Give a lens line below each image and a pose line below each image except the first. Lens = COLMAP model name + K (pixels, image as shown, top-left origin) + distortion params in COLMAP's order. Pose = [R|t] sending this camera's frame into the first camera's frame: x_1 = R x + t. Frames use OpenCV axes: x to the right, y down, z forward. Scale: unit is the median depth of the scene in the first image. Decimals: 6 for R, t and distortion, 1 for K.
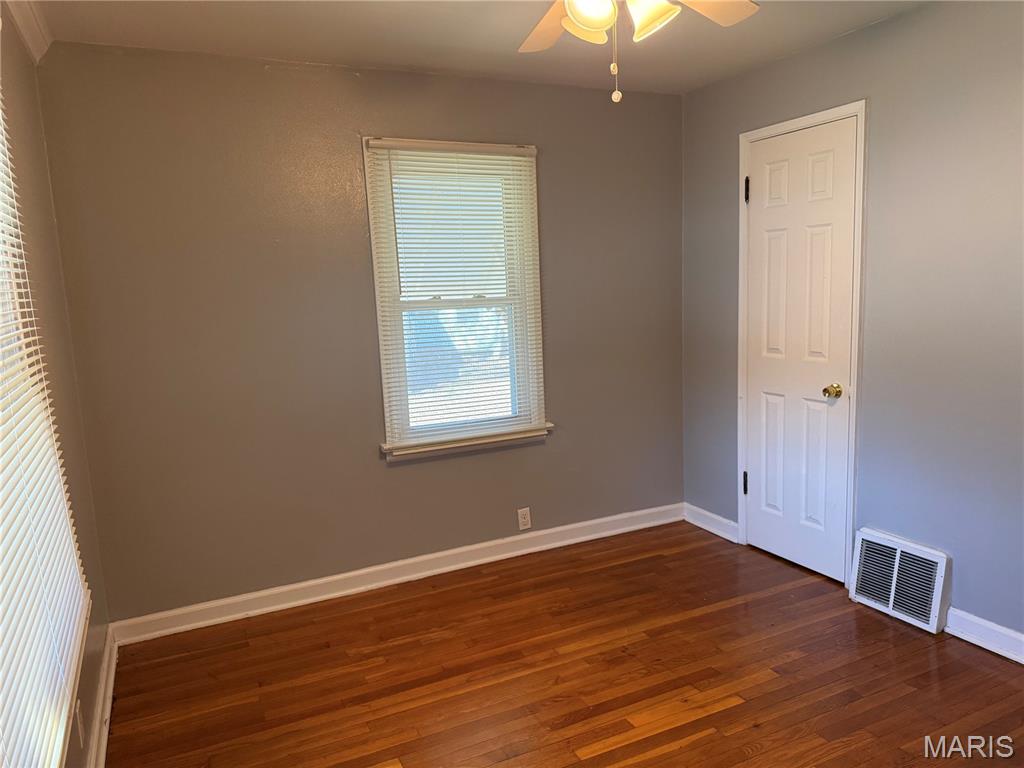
lens RADIAL K [[731.2, 0, 512.0], [0, 731.2, 384.0], [0, 0, 1]] dist [0.101678, -0.150563]
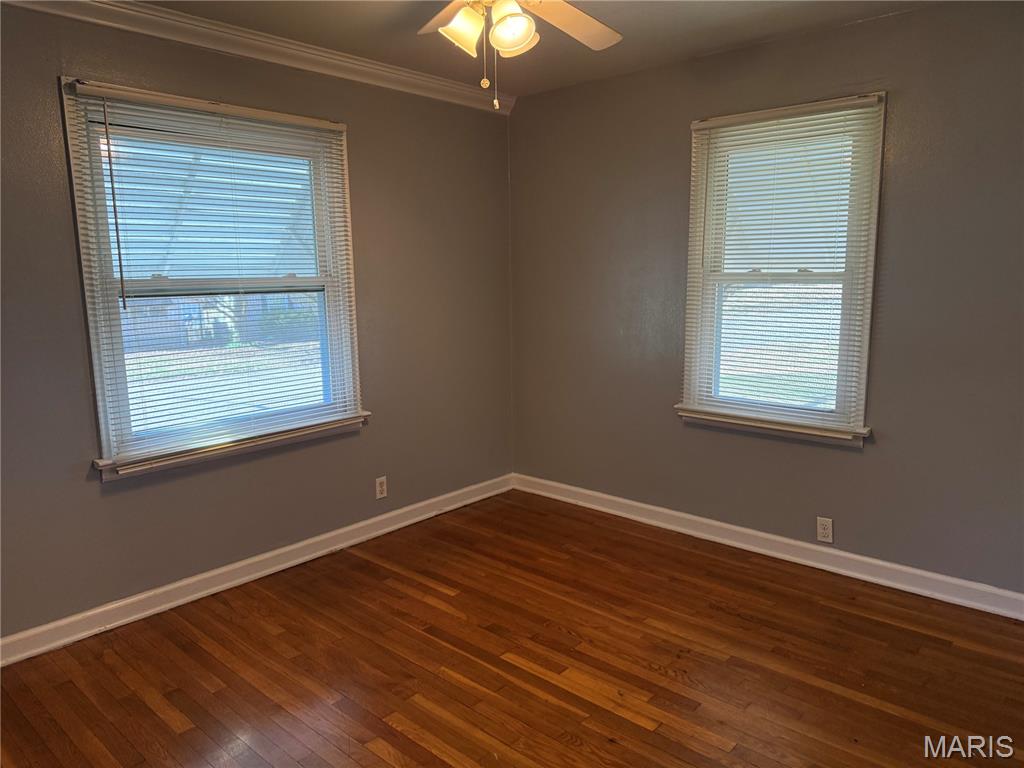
lens RADIAL K [[731.2, 0, 512.0], [0, 731.2, 384.0], [0, 0, 1]] dist [0.101678, -0.150563]
pose [[0.372617, 0.178067, -0.910741, 0.786146], [-0.138263, 0.981116, 0.135258, -0.064502], [0.917627, 0.075523, 0.390201, 0.366746]]
